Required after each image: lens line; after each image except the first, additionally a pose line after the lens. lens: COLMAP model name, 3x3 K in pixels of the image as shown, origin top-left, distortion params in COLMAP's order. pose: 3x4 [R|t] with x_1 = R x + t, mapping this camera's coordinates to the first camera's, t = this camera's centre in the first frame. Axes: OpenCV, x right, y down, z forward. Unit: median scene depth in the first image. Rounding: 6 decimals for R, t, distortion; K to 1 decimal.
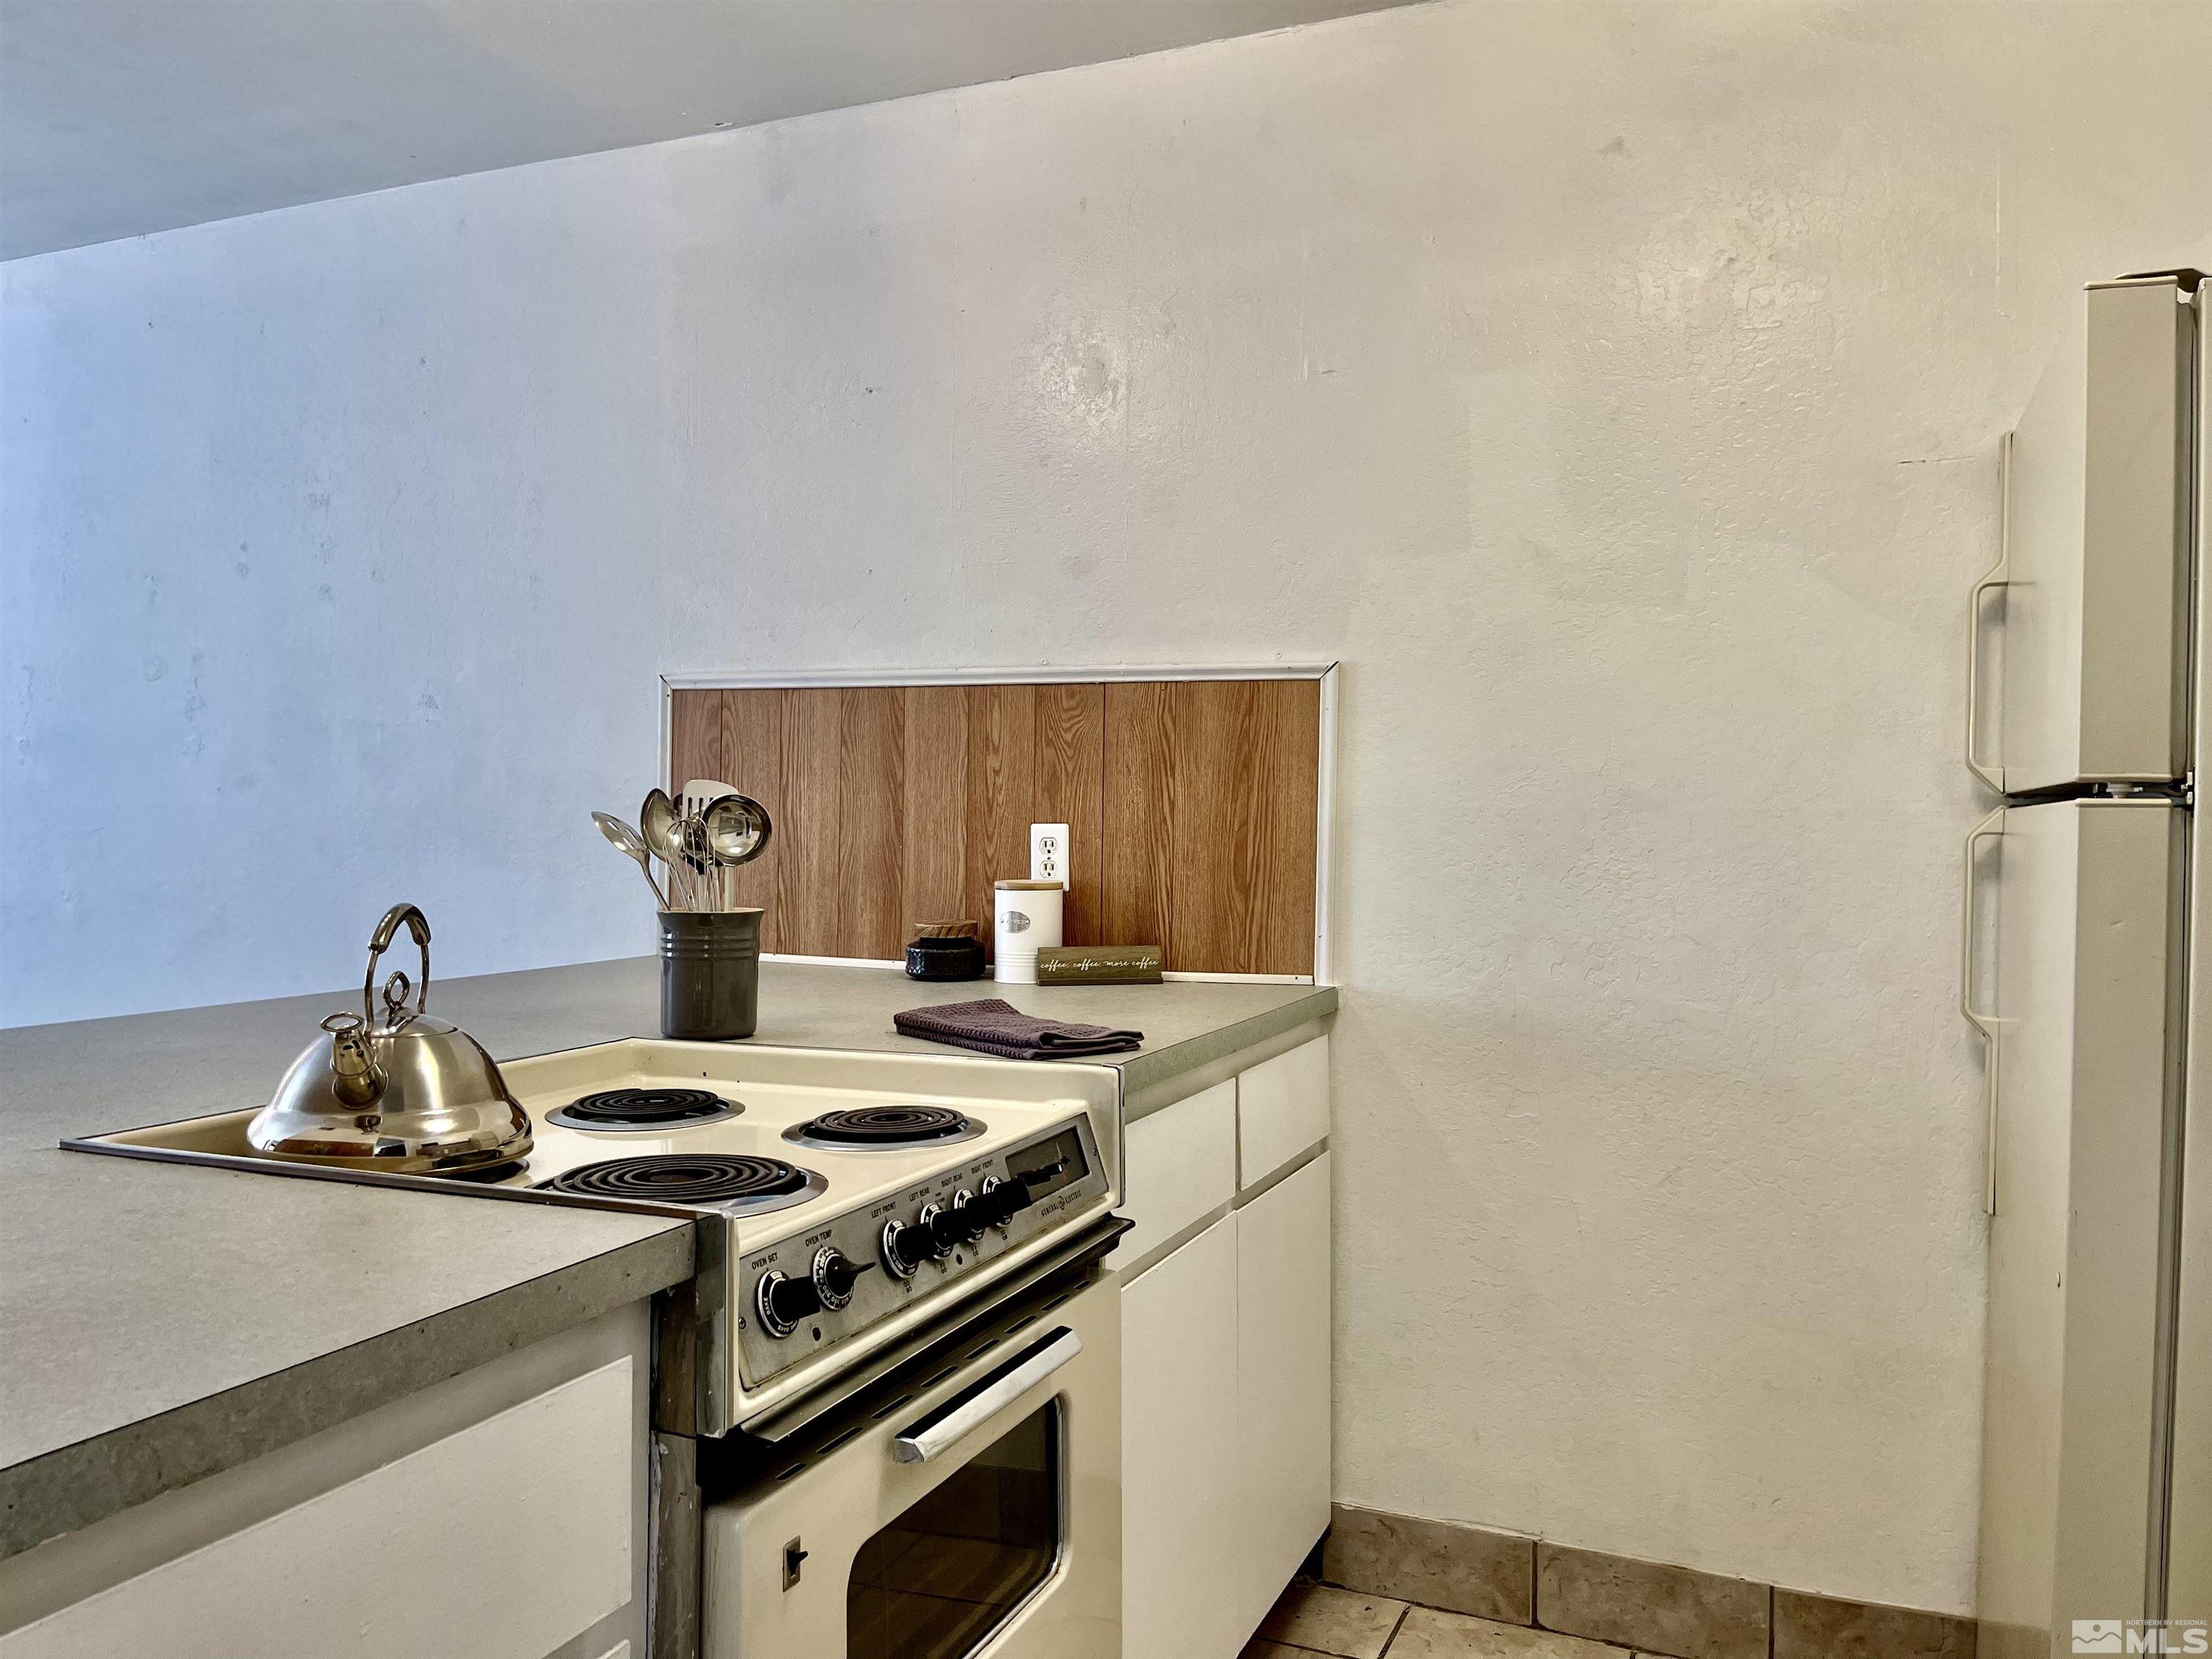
lens RADIAL K [[1649.5, 0, 1101.6], [0, 1649.5, 828.3], [0, 0, 1]] dist [0.070859, -0.095876]
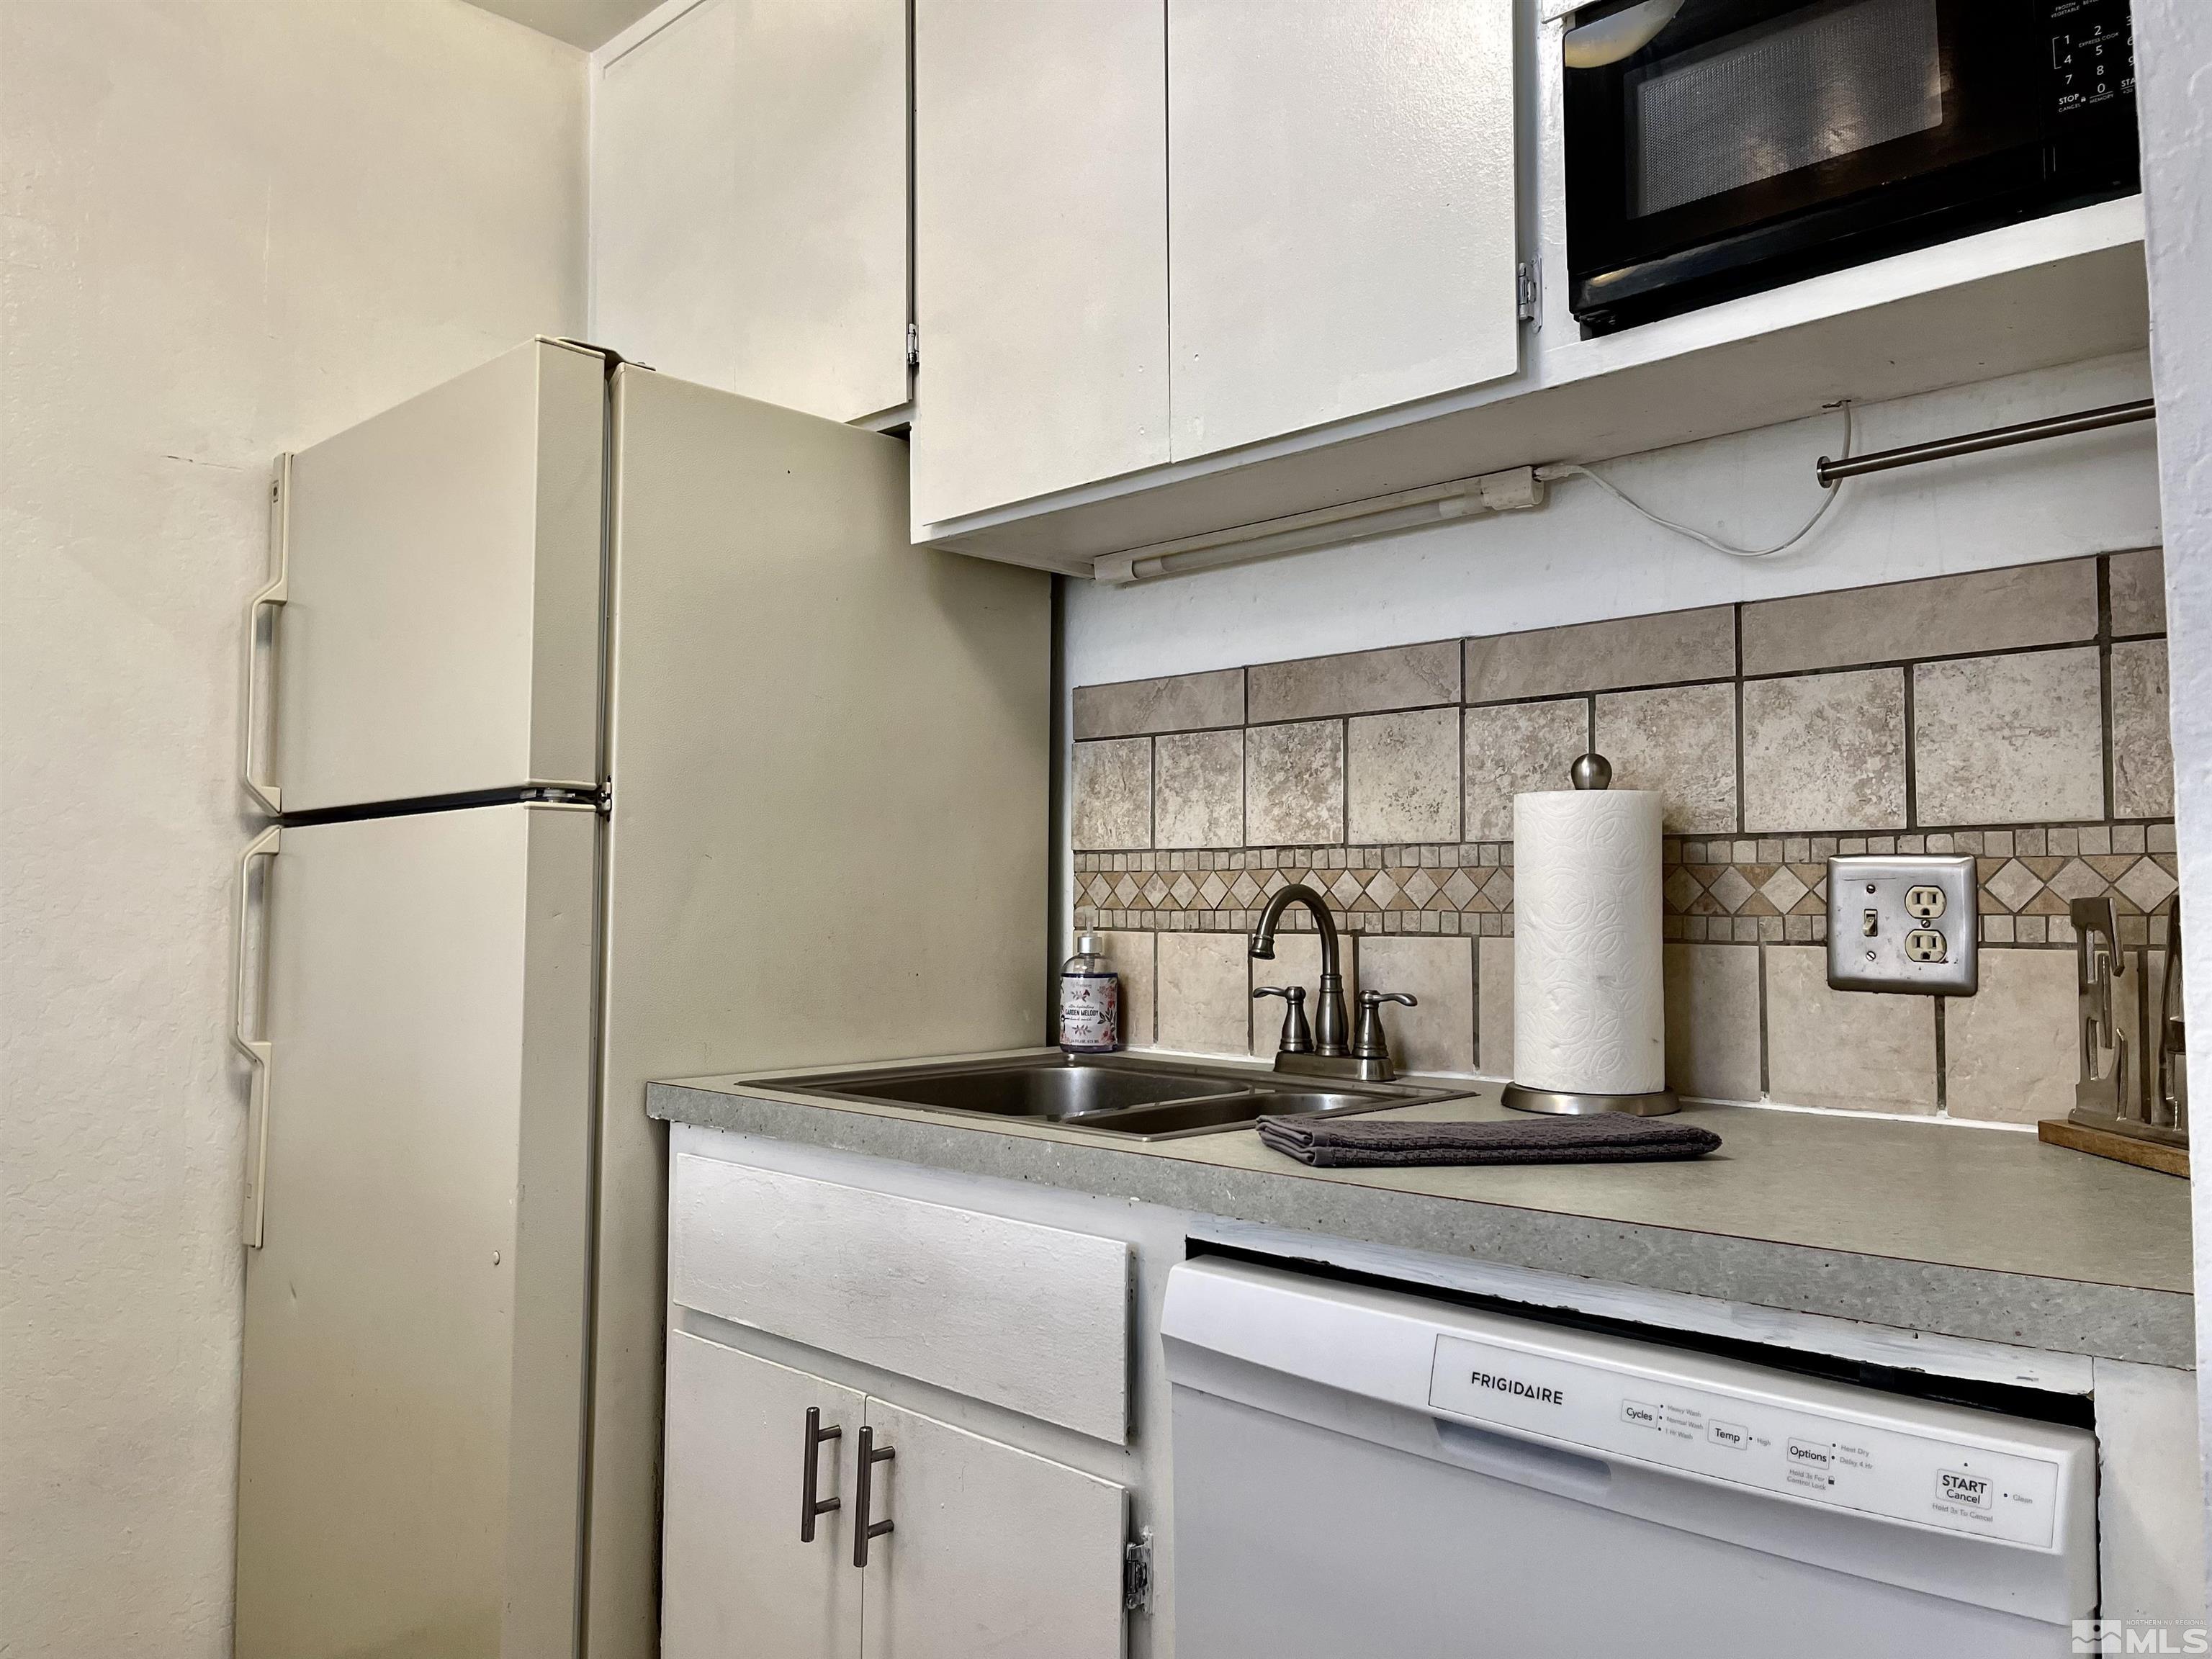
lens RADIAL K [[1649.5, 0, 1098.6], [0, 1649.5, 818.1], [0, 0, 1]] dist [0.070859, -0.095876]
pose [[0.354397, 0.045129, 0.934005, -0.195971], [0.009627, 0.998606, -0.051903, 0.035452], [-0.935045, 0.027386, 0.353469, 0.182541]]
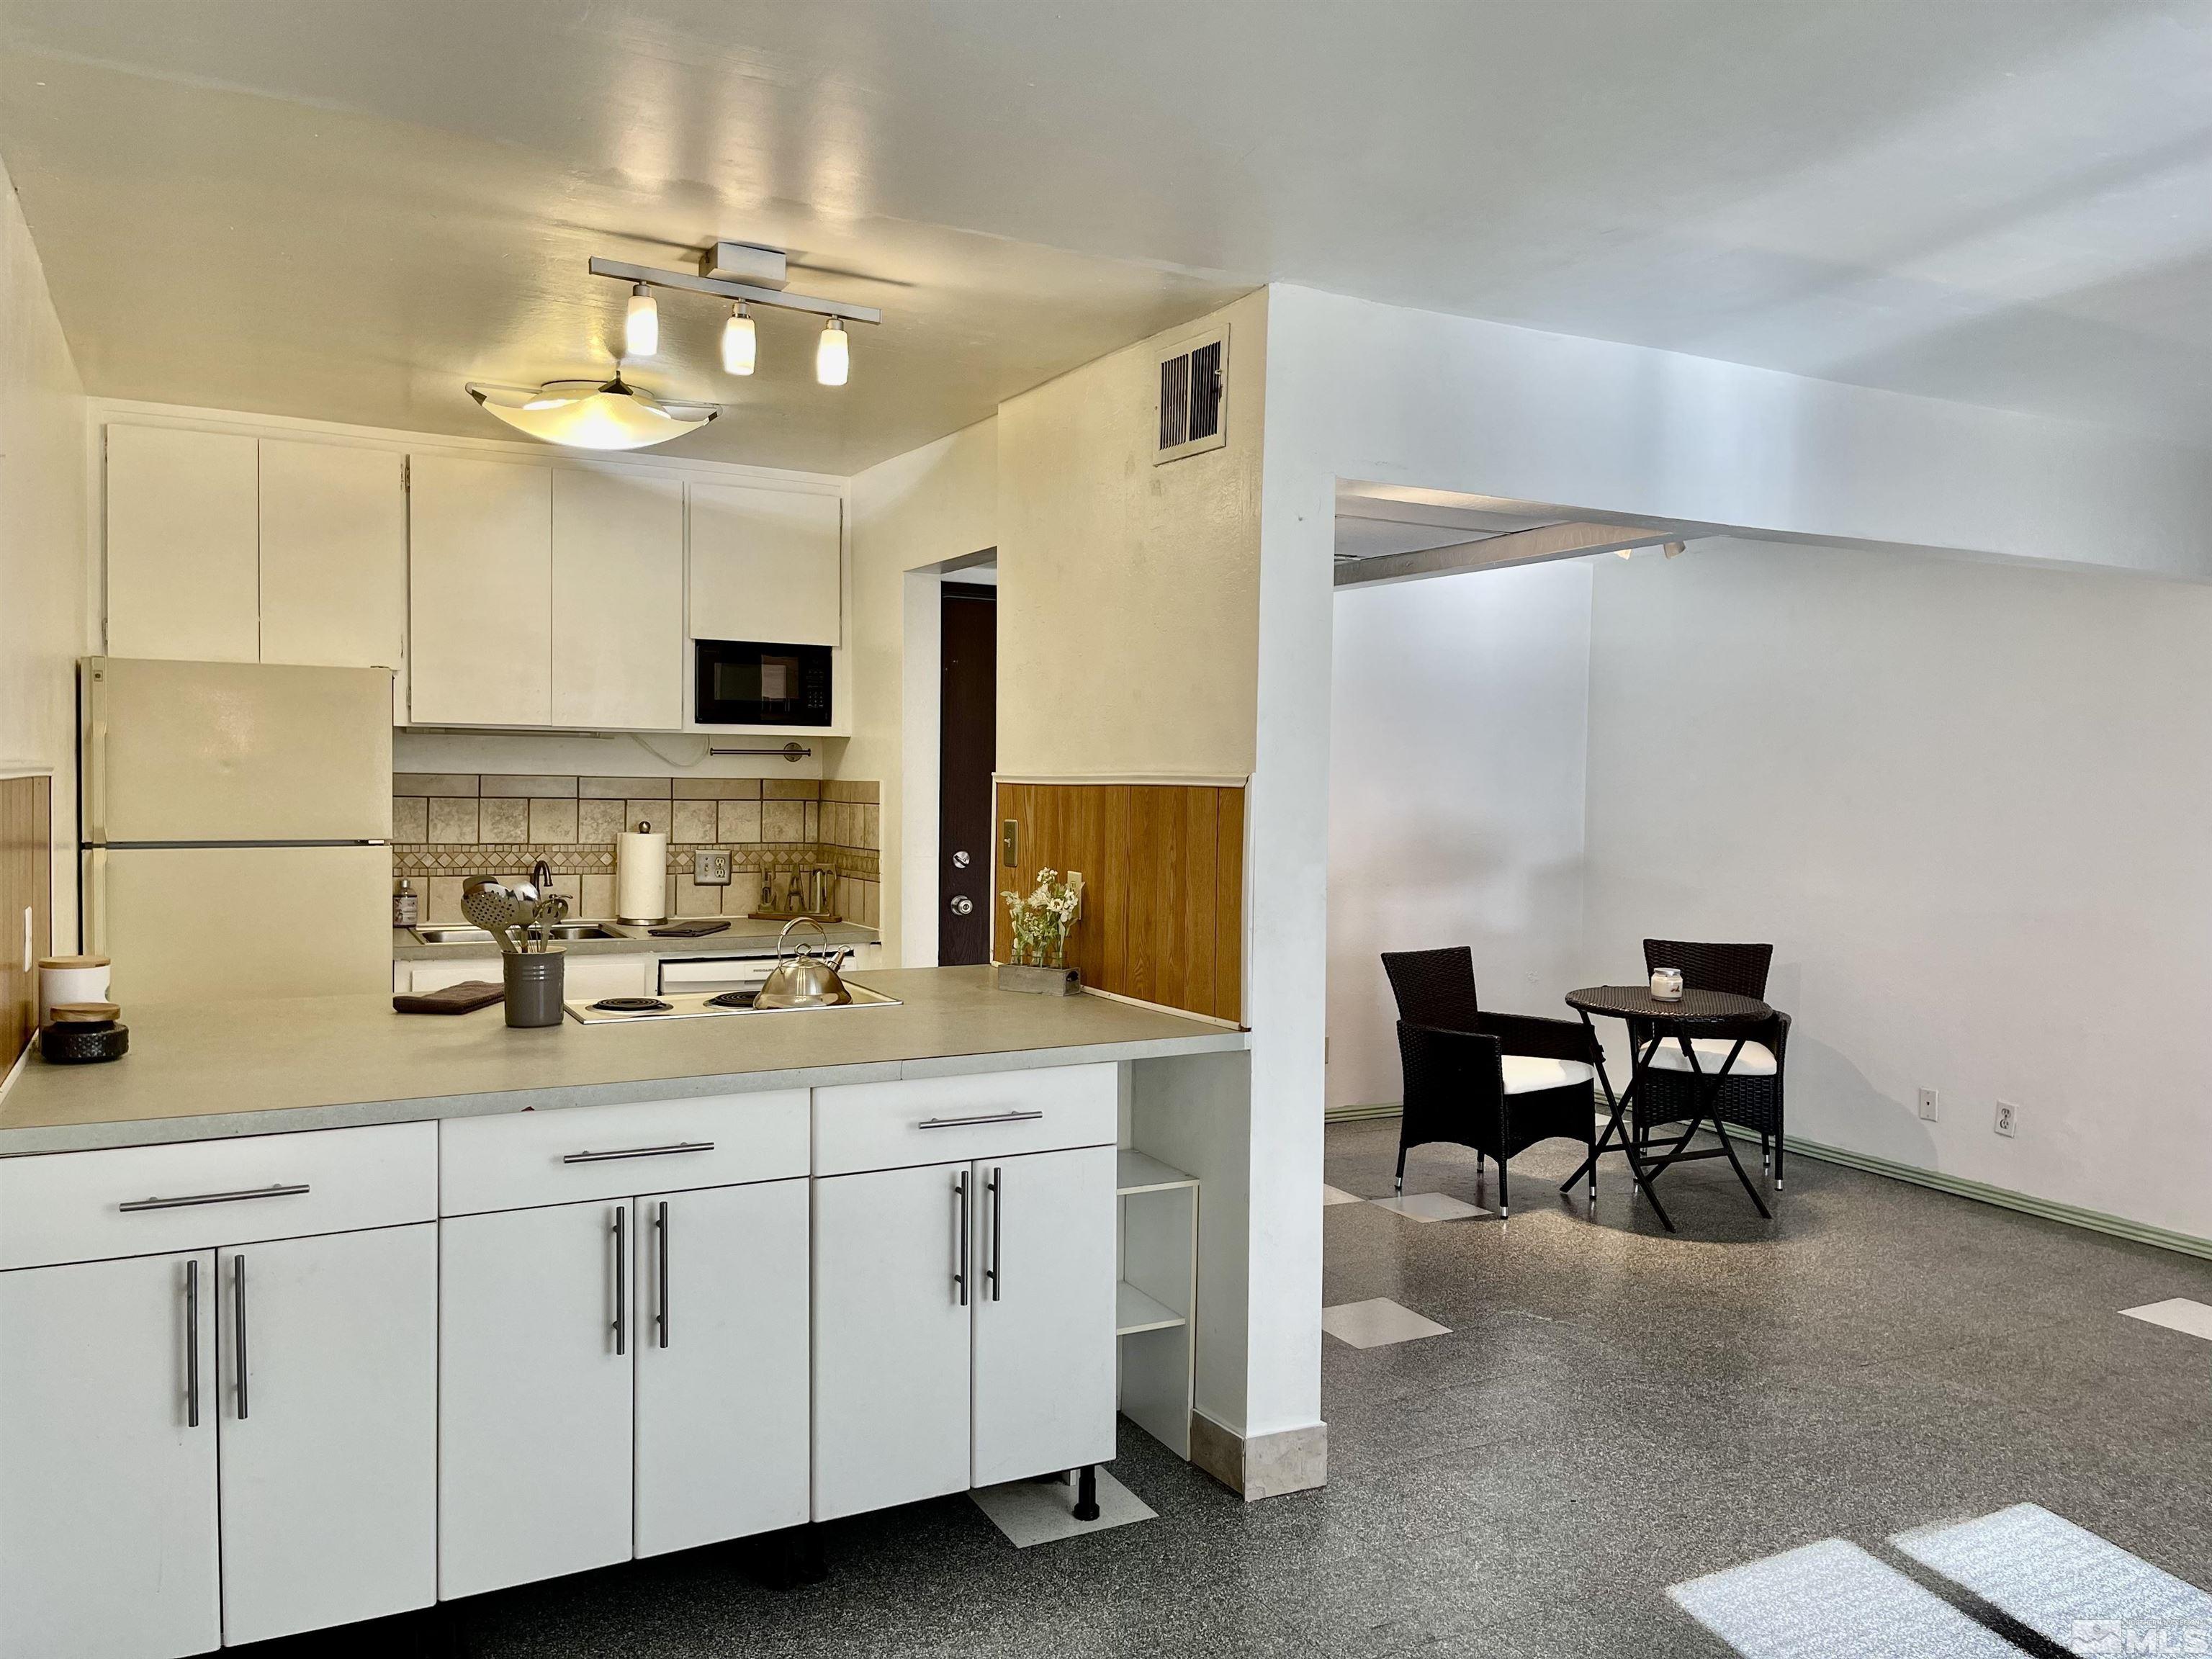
lens RADIAL K [[1649.5, 0, 1111.5], [0, 1649.5, 833.3], [0, 0, 1]] dist [0.070859, -0.095876]
pose [[-0.777231, -0.046356, 0.627506, -1.474316], [-0.018193, 0.998521, 0.051230, -0.140570], [-0.628953, 0.028401, -0.776924, 1.646111]]
